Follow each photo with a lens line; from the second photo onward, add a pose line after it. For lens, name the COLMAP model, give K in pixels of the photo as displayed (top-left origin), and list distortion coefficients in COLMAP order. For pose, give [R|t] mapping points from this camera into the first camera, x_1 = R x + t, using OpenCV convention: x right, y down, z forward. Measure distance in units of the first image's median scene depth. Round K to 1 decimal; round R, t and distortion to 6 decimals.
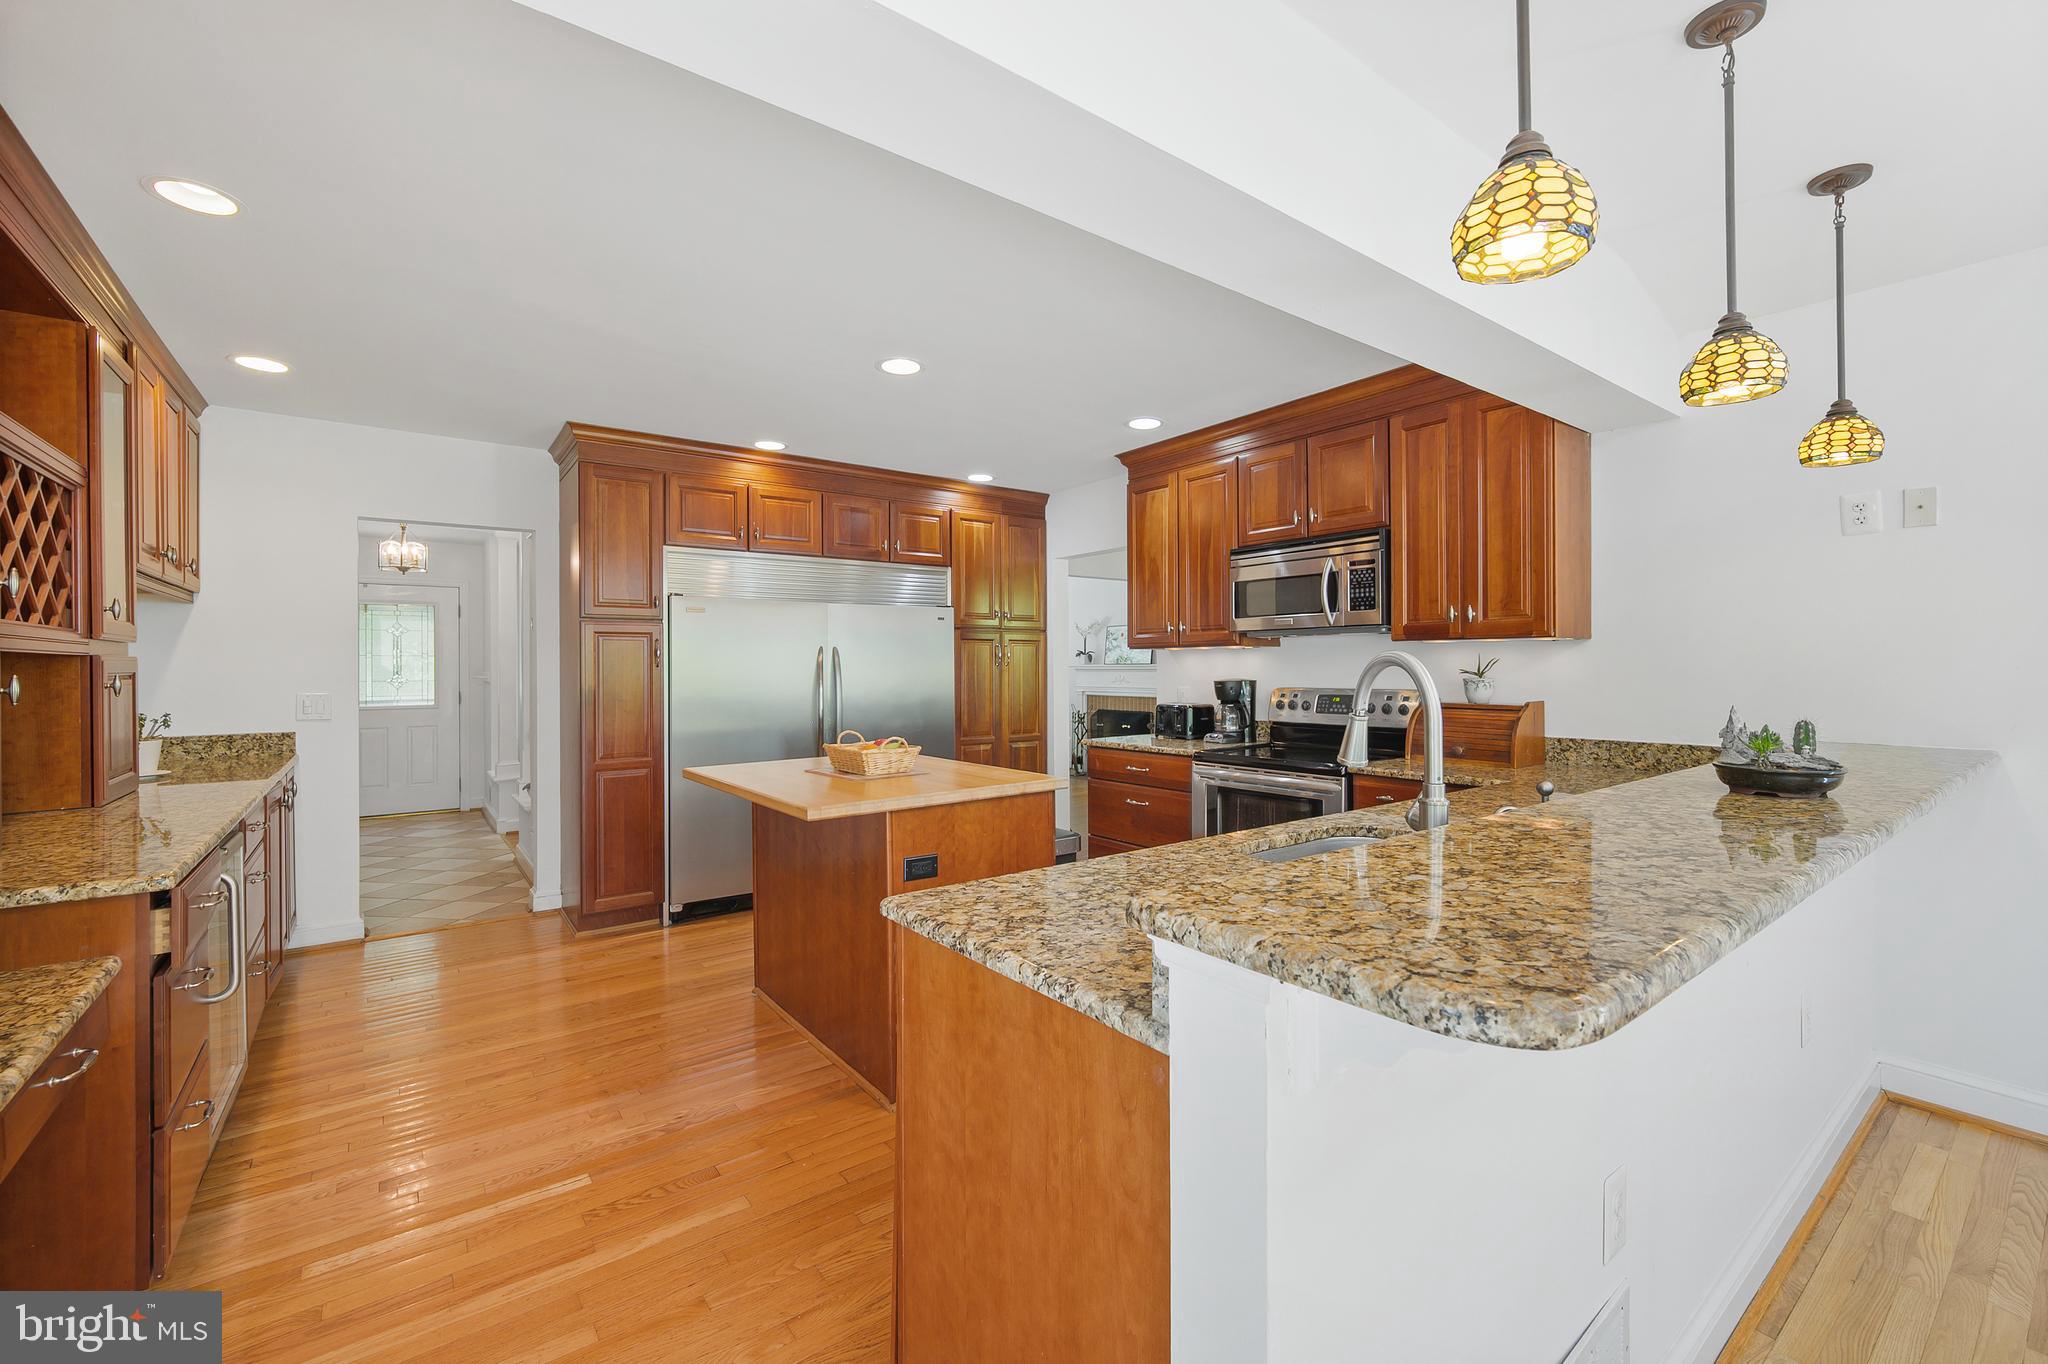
lens RADIAL K [[871.0, 0, 1055.4], [0, 871.0, 667.9], [0, 0, 1]] dist [0.000963, 0.000511]
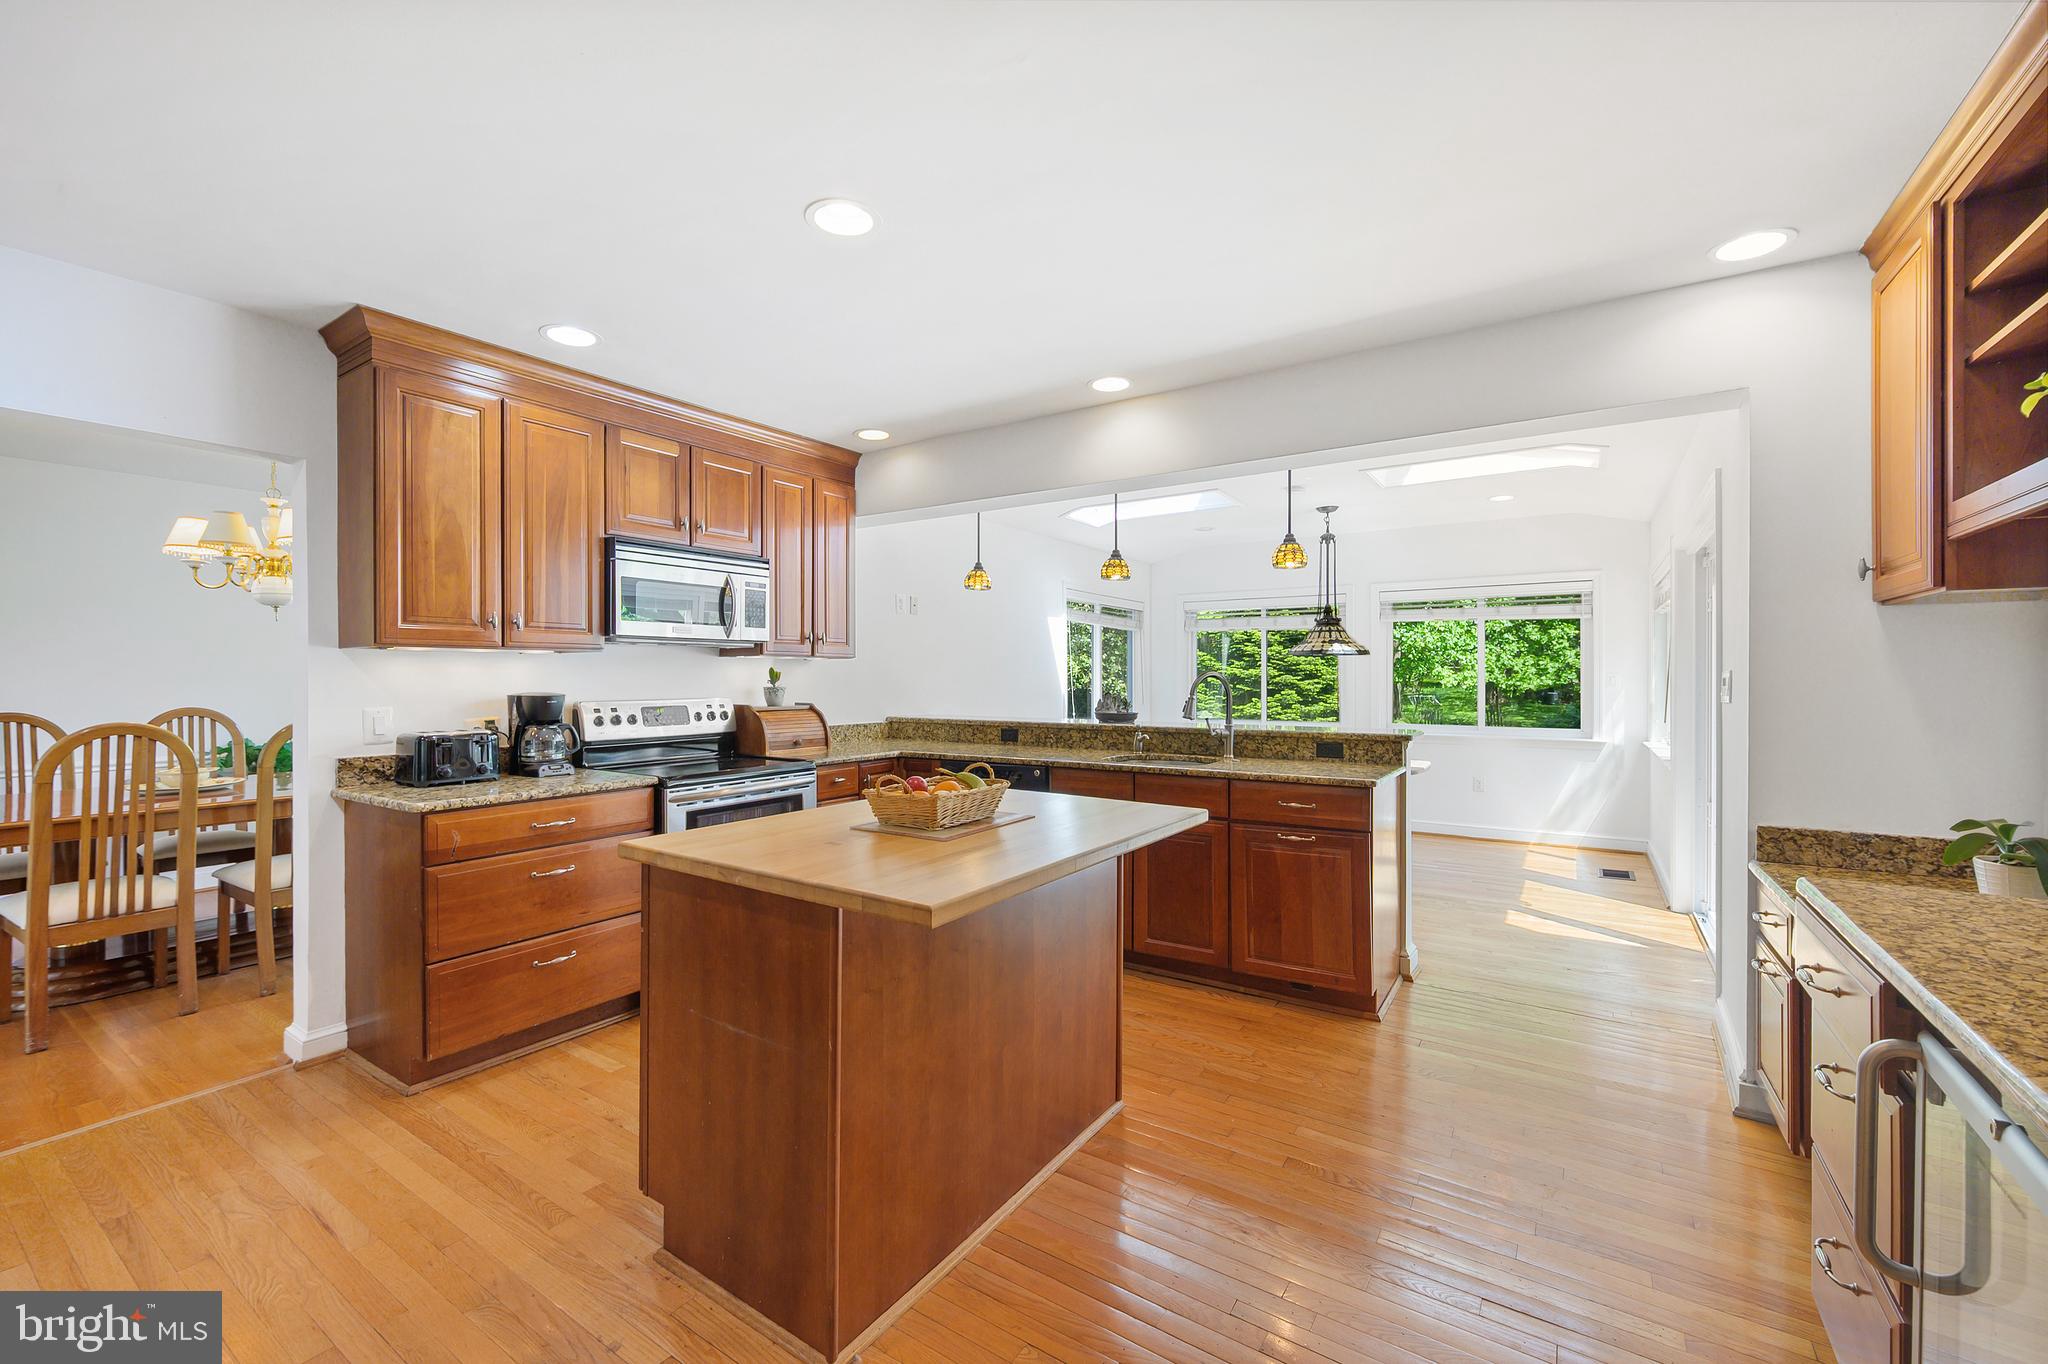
lens RADIAL K [[827.0, 0, 1014.6], [0, 827.0, 678.2], [0, 0, 1]] dist [-0.001713, -0.000021]
pose [[-0.309730, 0.003880, 0.950817, -0.637904], [0.000238, 0.999992, -0.004003, 0.002907], [-0.950824, -0.001013, -0.309729, 0.842948]]
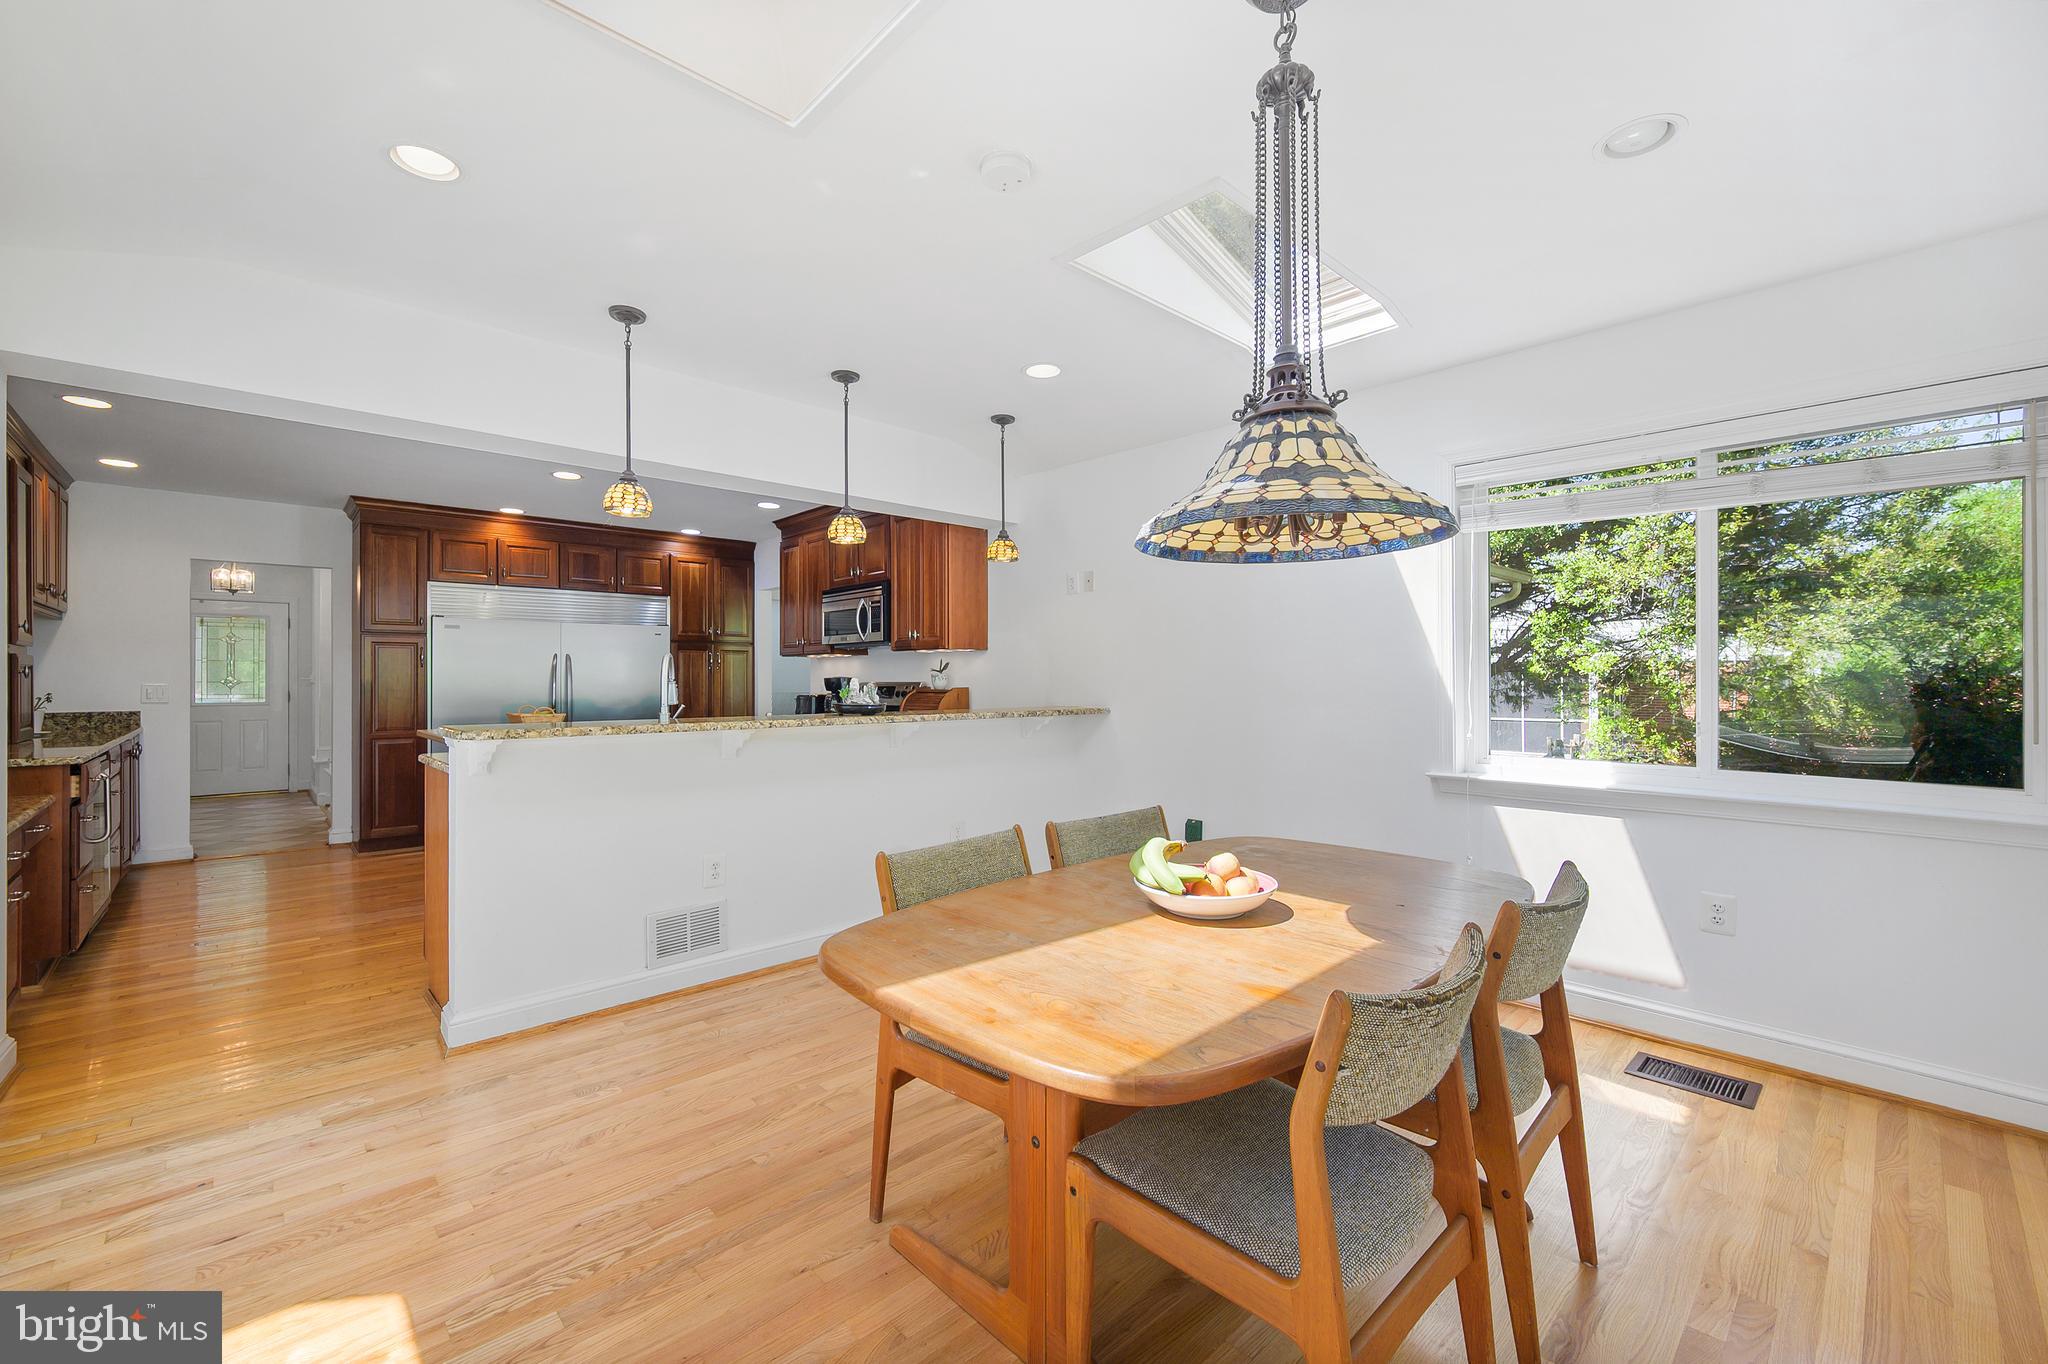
lens RADIAL K [[869.1, 0, 1072.4], [0, 869.1, 681.0], [0, 0, 1]] dist [-0.000463, -0.000683]
pose [[0.993780, 0.001766, 0.111347, 0.447046], [-0.001563, 0.999997, -0.001912, 0.023005], [-0.111350, 0.001726, 0.993780, -0.534671]]
